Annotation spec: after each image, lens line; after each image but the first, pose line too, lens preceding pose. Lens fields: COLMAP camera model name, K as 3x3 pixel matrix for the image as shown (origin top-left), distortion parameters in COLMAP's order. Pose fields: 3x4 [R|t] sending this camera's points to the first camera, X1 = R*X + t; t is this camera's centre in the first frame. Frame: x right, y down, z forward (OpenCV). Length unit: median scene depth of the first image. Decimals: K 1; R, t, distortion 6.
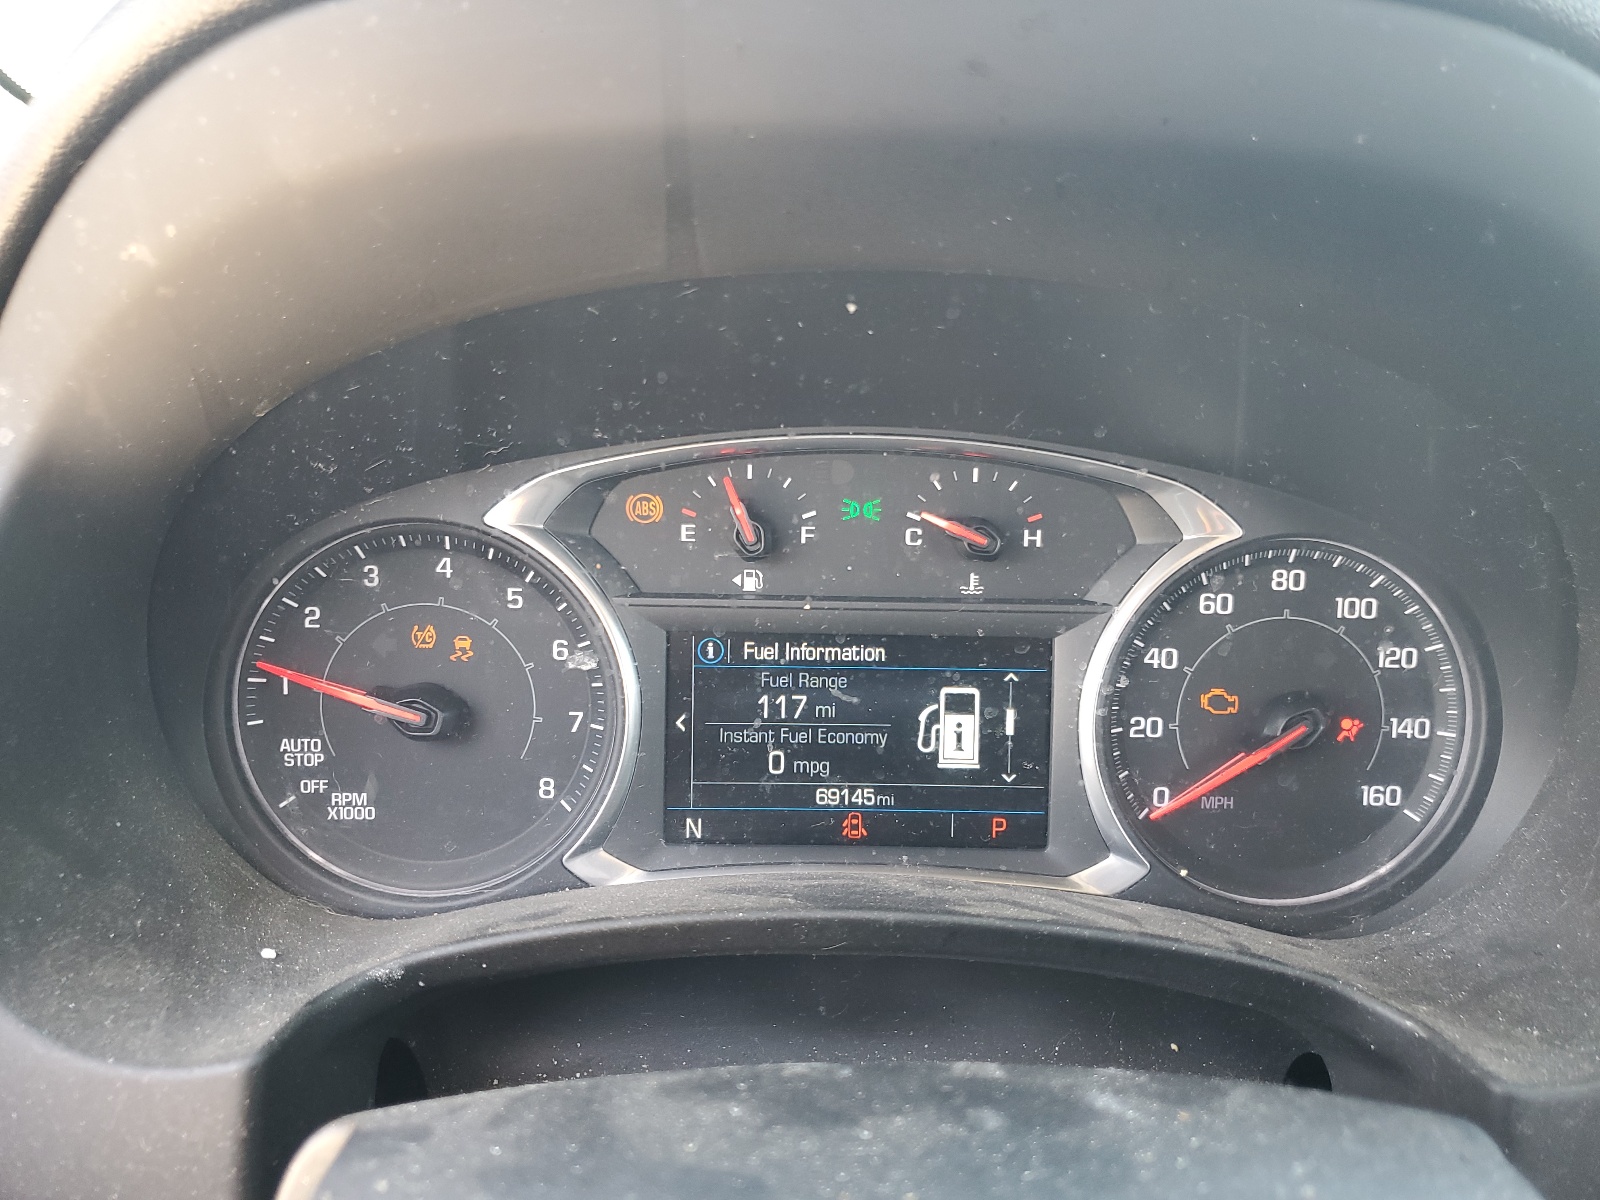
lens RADIAL K [[1215.5, 0, 802.1], [0, 1215.5, 605.2], [0, 0, 1]] dist [-0.011019, -0.002766]
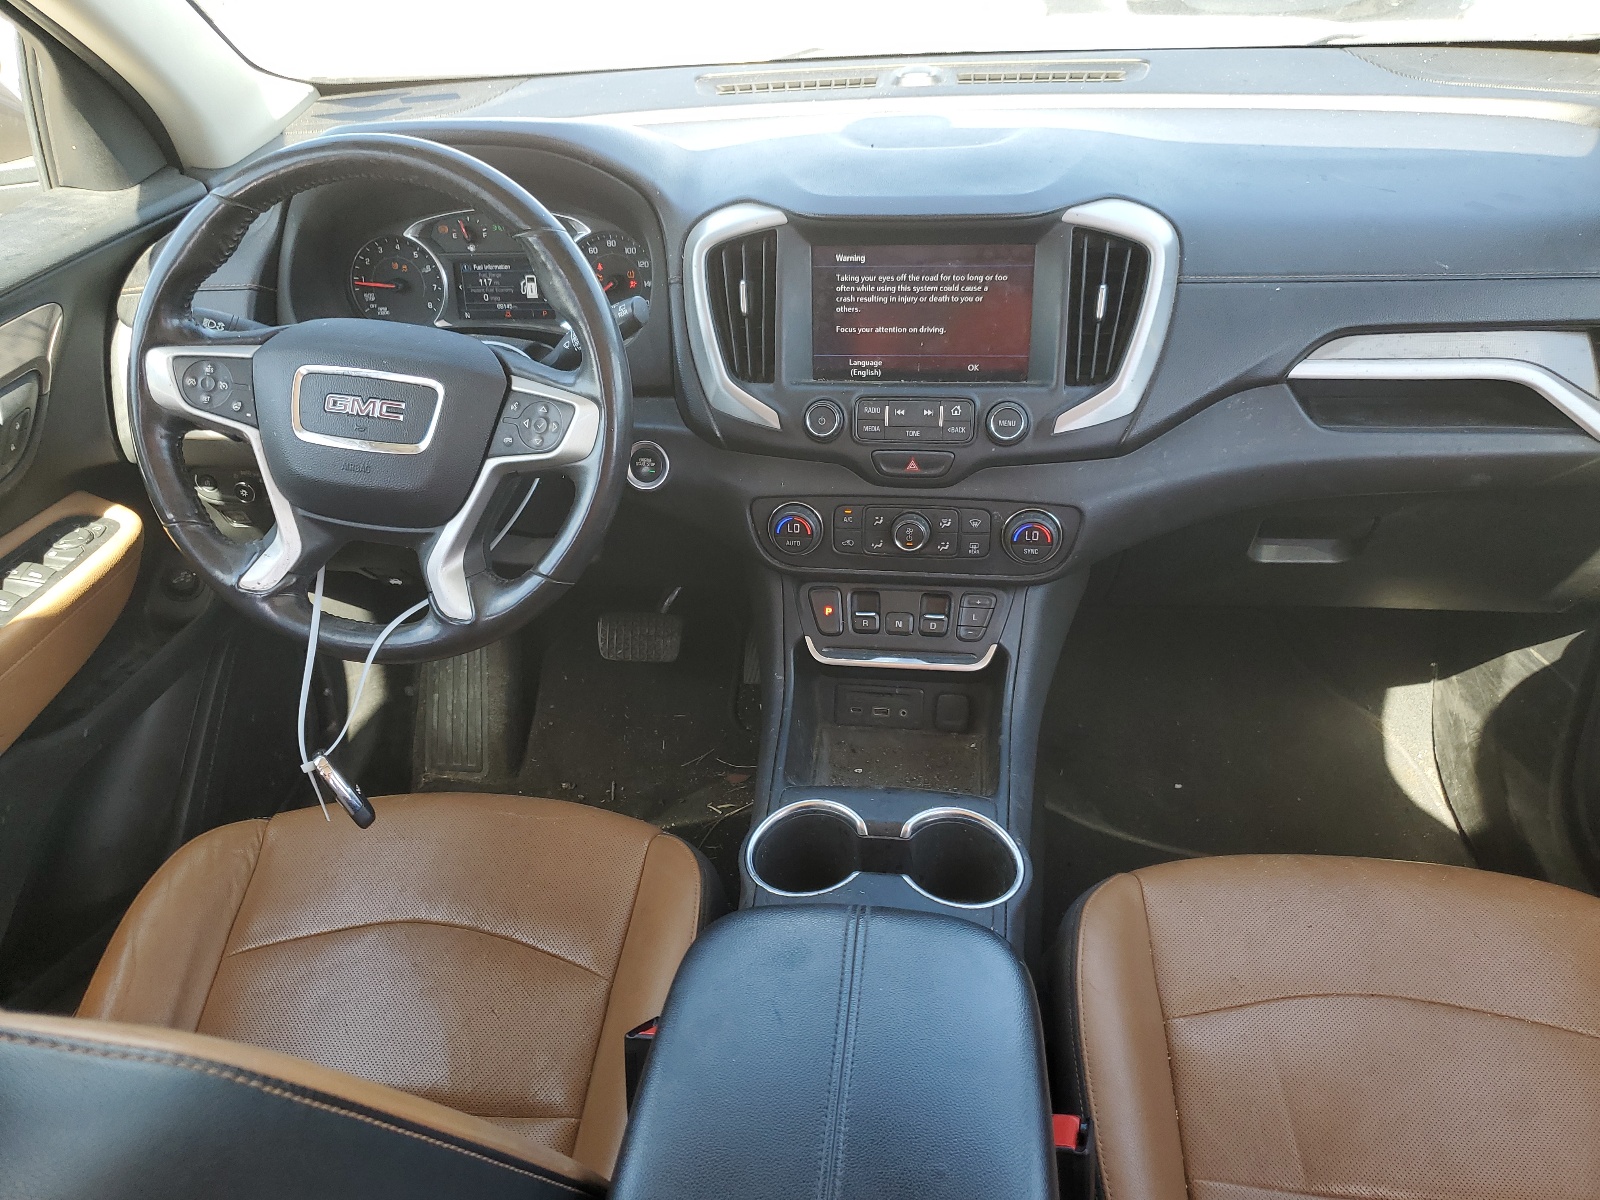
lens RADIAL K [[1215.5, 0, 796.0], [0, 1215.5, 600.0], [0, 0, 1]] dist [-0.011019, -0.002766]
pose [[0.986599, 0.017881, -0.162183, 1.585134], [0.029847, 0.957429, 0.287122, -0.025427], [0.160412, -0.288115, 0.944064, -2.734699]]
